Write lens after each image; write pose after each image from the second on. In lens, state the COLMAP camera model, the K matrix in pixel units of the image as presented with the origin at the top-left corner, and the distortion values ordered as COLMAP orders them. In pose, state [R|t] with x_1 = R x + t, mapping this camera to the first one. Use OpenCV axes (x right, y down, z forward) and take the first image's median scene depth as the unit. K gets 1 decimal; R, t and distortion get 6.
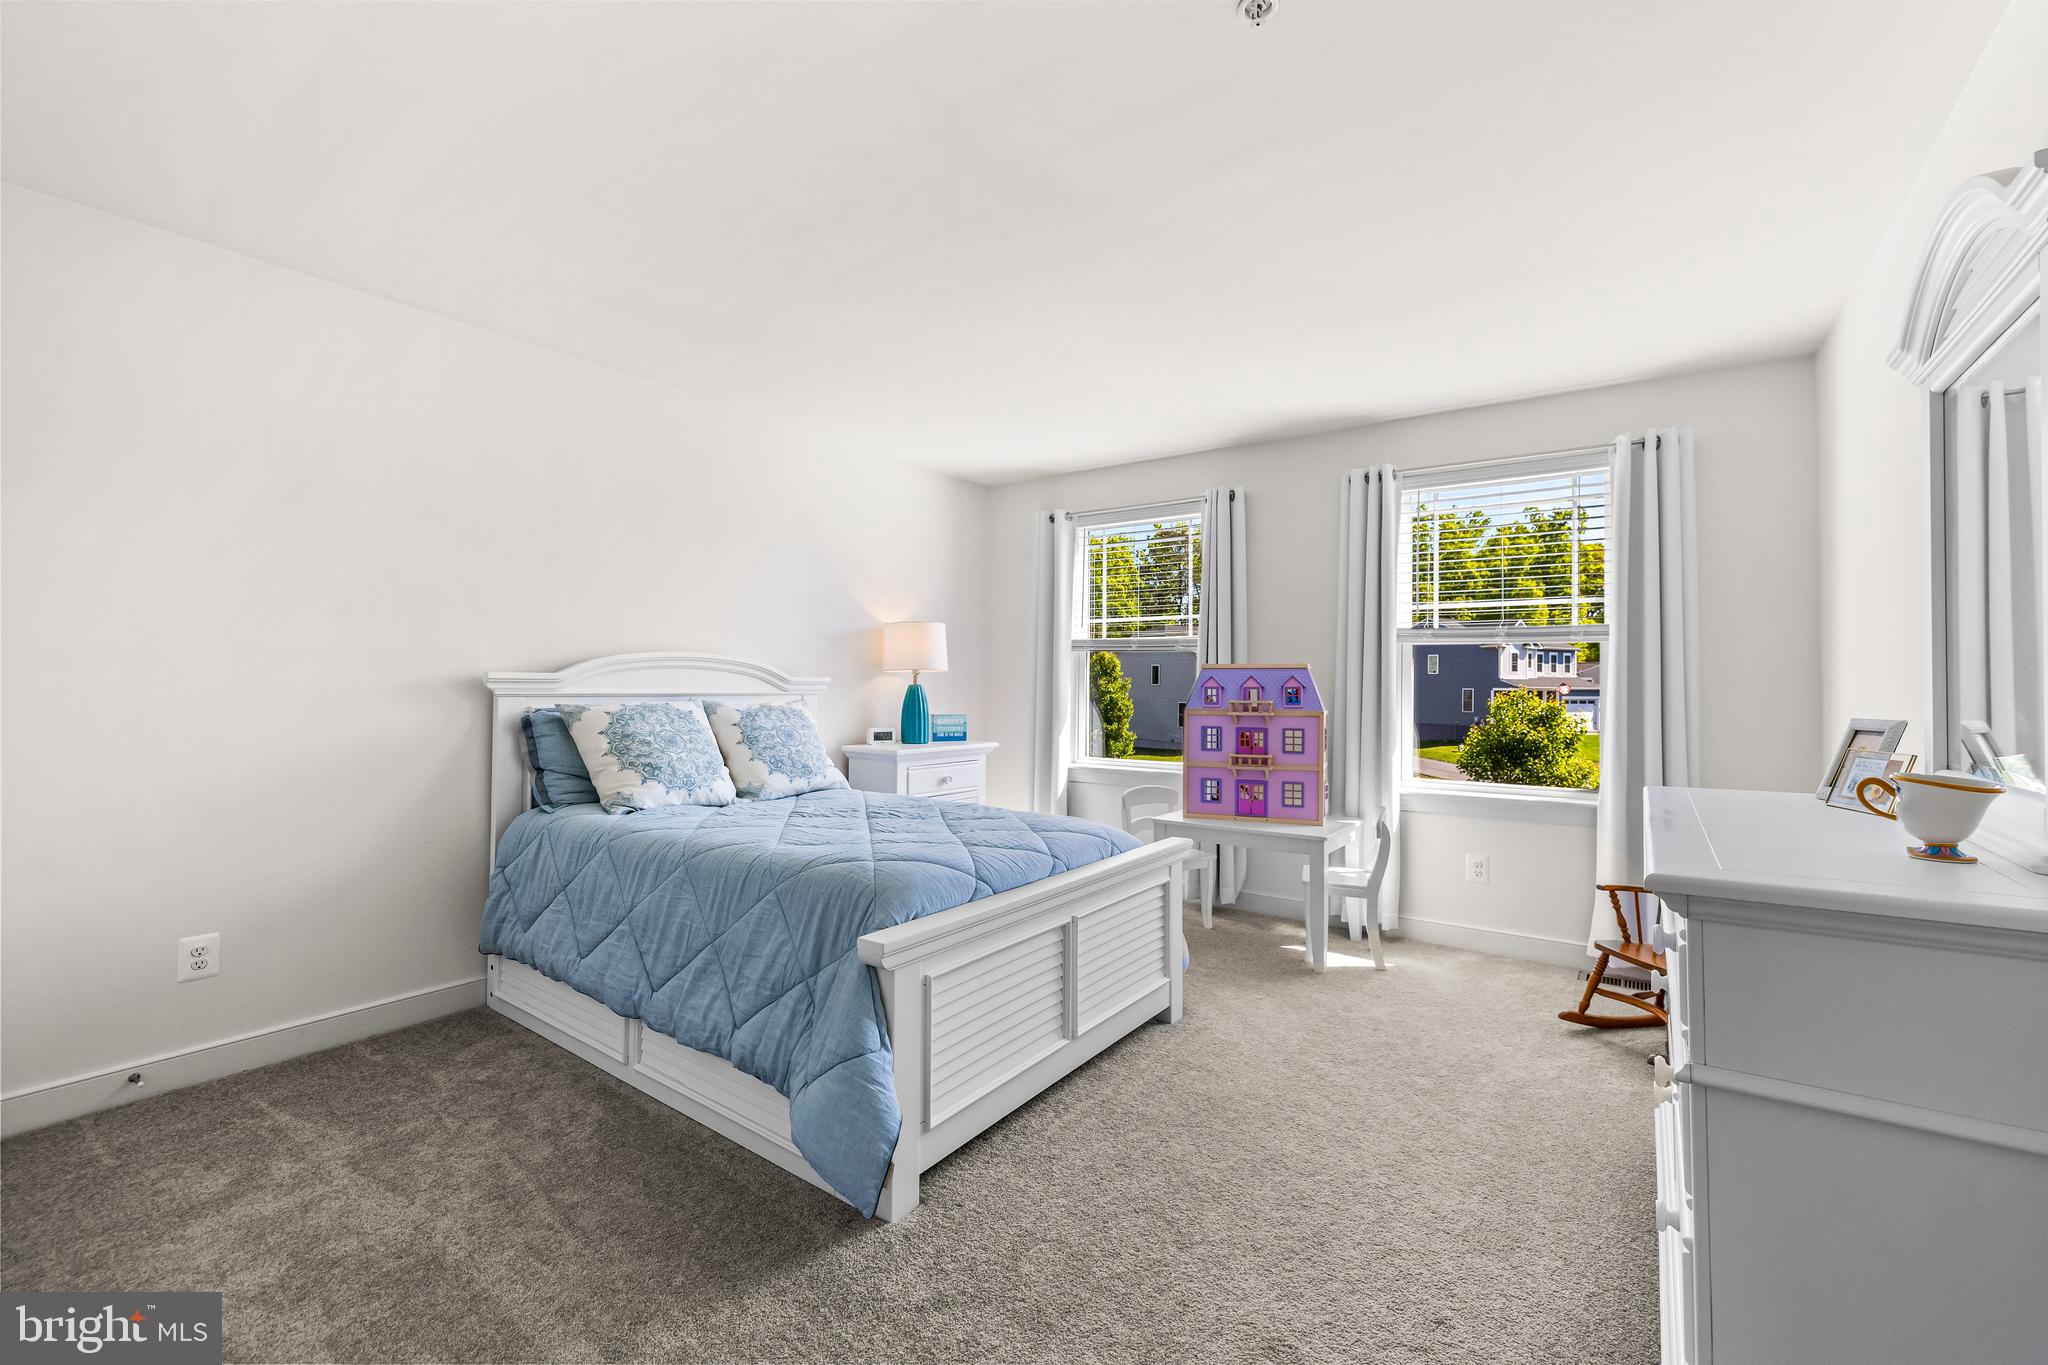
lens RADIAL K [[857.3, 0, 1027.8], [0, 857.3, 675.2], [0, 0, 1]] dist [0.001067, -0.000053]
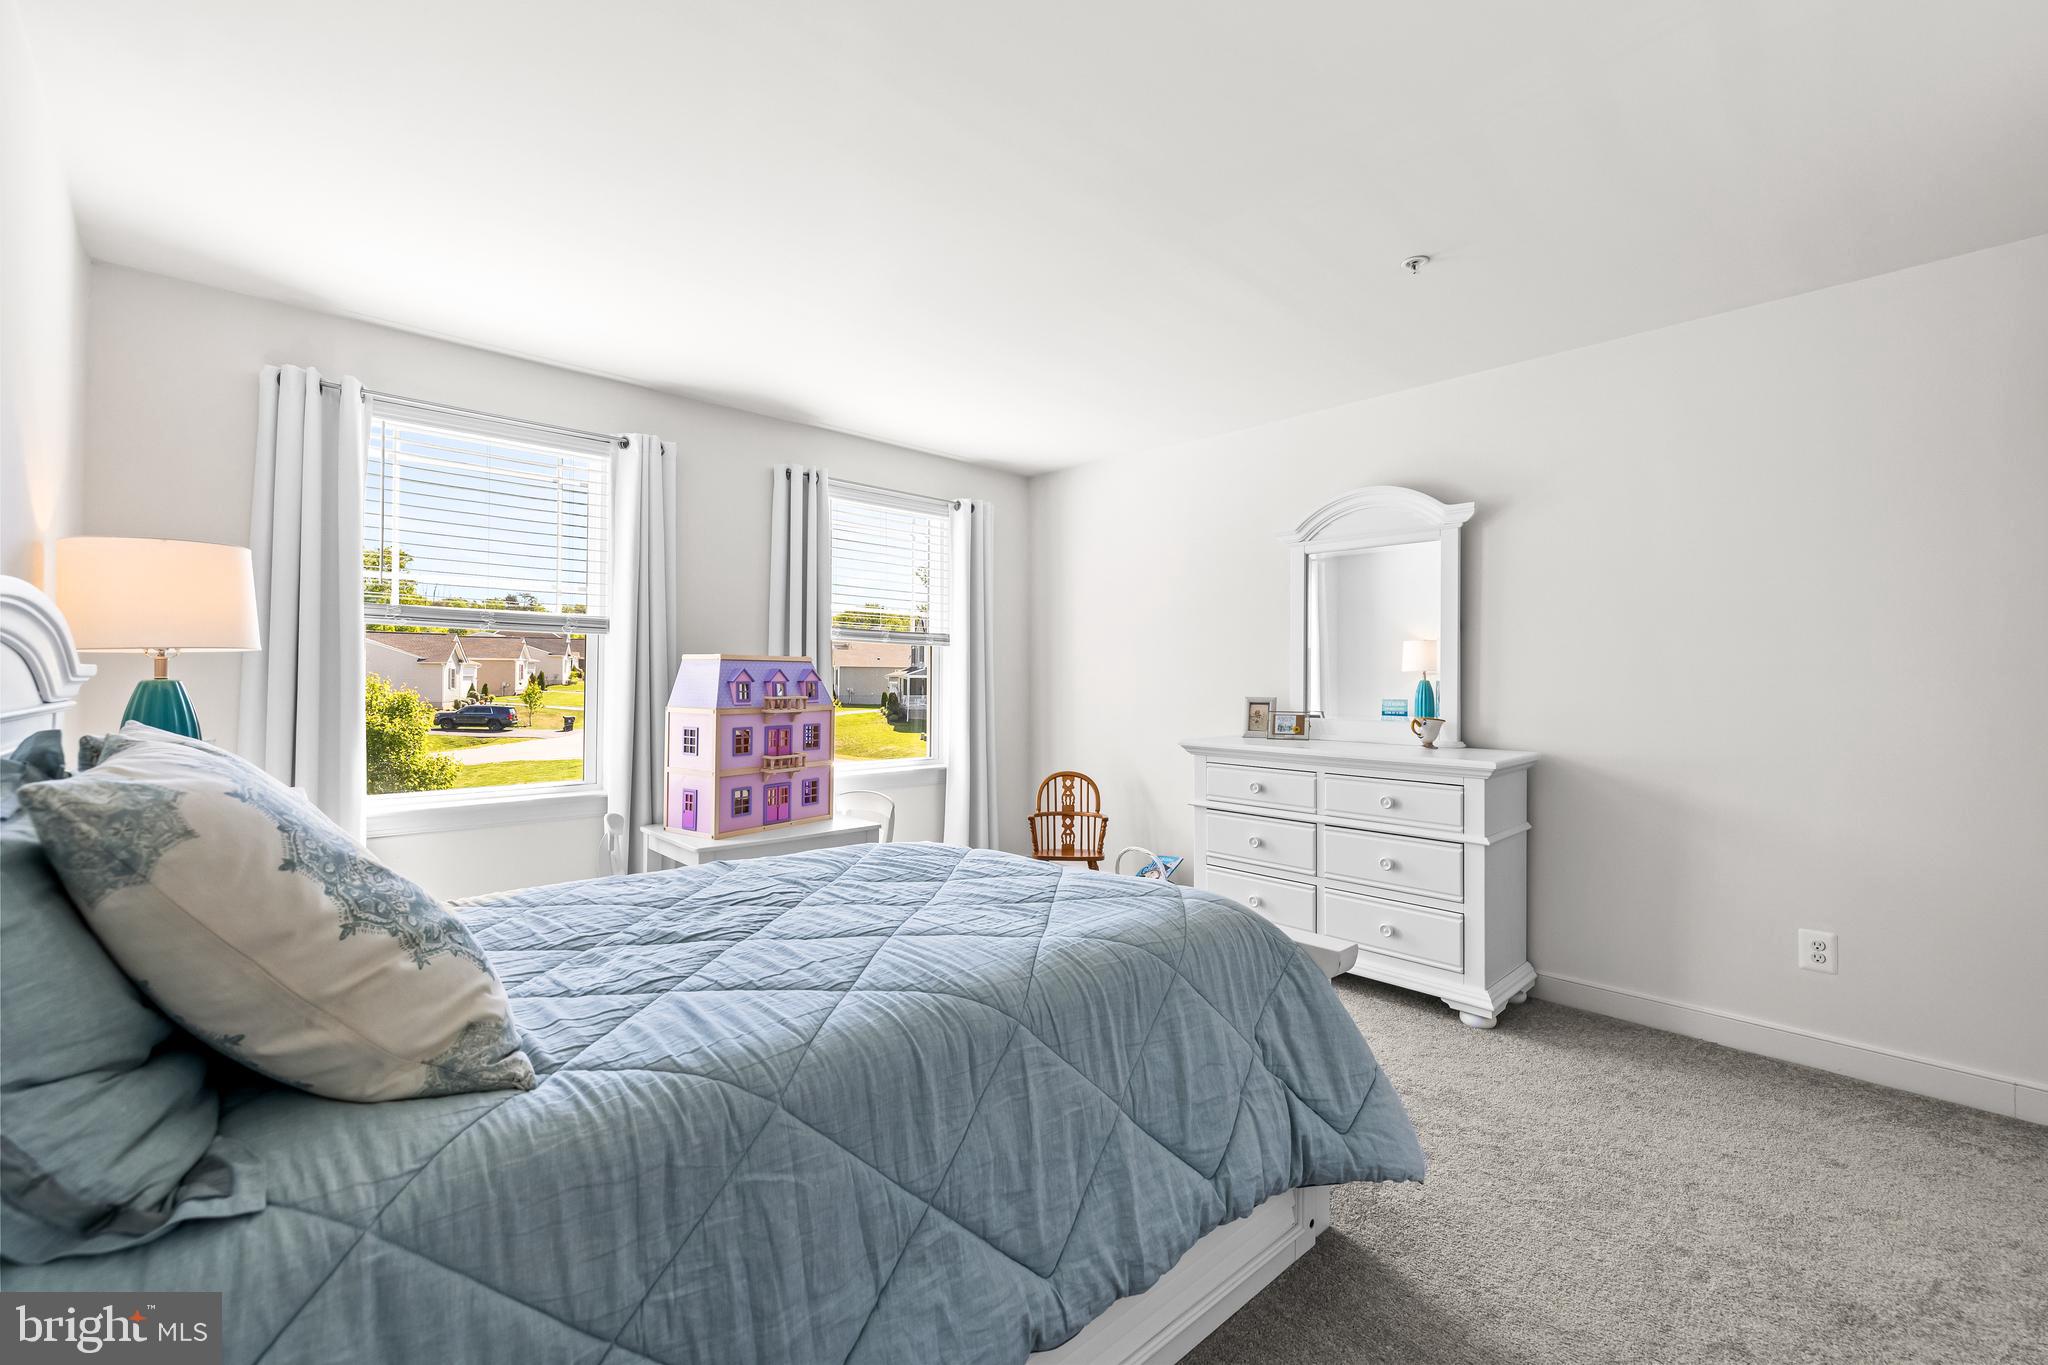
lens RADIAL K [[857.3, 0, 1027.8], [0, 857.3, 675.2], [0, 0, 1]] dist [0.001067, -0.000053]
pose [[0.188608, -0.001882, 0.982051, -0.586754], [-0.016575, 0.999850, 0.005100, -0.002003], [-0.981913, -0.017240, 0.188549, 0.568335]]
